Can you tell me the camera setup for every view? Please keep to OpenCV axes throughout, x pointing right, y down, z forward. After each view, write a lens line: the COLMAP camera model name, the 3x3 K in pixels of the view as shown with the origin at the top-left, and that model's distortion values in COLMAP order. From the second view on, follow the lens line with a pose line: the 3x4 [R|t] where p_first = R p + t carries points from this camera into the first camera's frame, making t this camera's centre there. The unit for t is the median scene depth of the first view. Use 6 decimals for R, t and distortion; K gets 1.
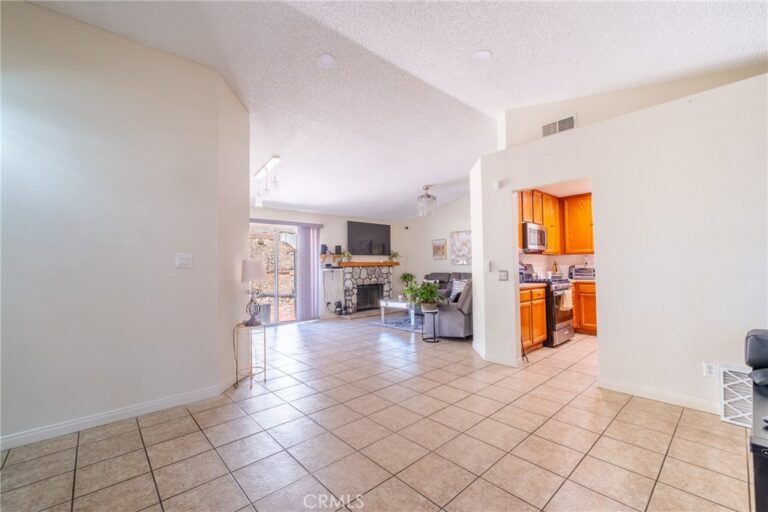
lens RADIAL K [[325.6, 0, 385.4], [0, 325.6, 254.1], [0, 0, 1]] dist [-0.003173, -0.000242]
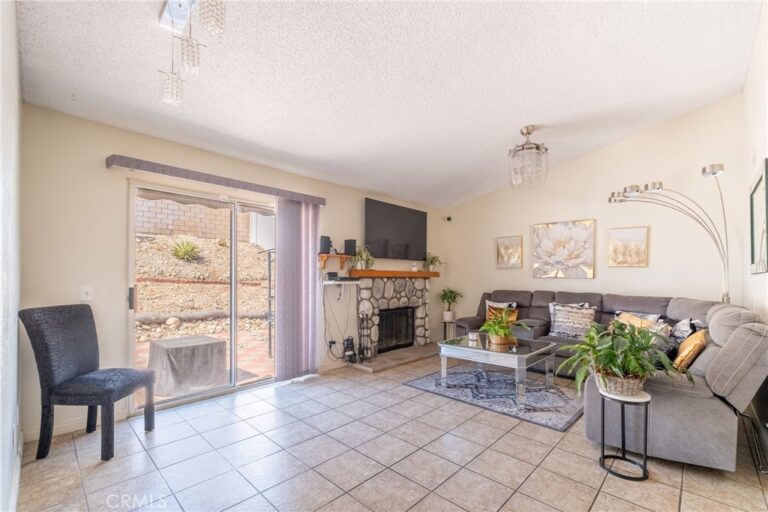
lens RADIAL K [[325.6, 0, 386.6], [0, 325.6, 282.0], [0, 0, 1]] dist [-0.003173, -0.000242]
pose [[0.996730, 0.018145, 0.078738, -0.122099], [-0.022256, 0.998417, 0.051651, 0.015421], [-0.077676, -0.053235, 0.995556, 0.424574]]
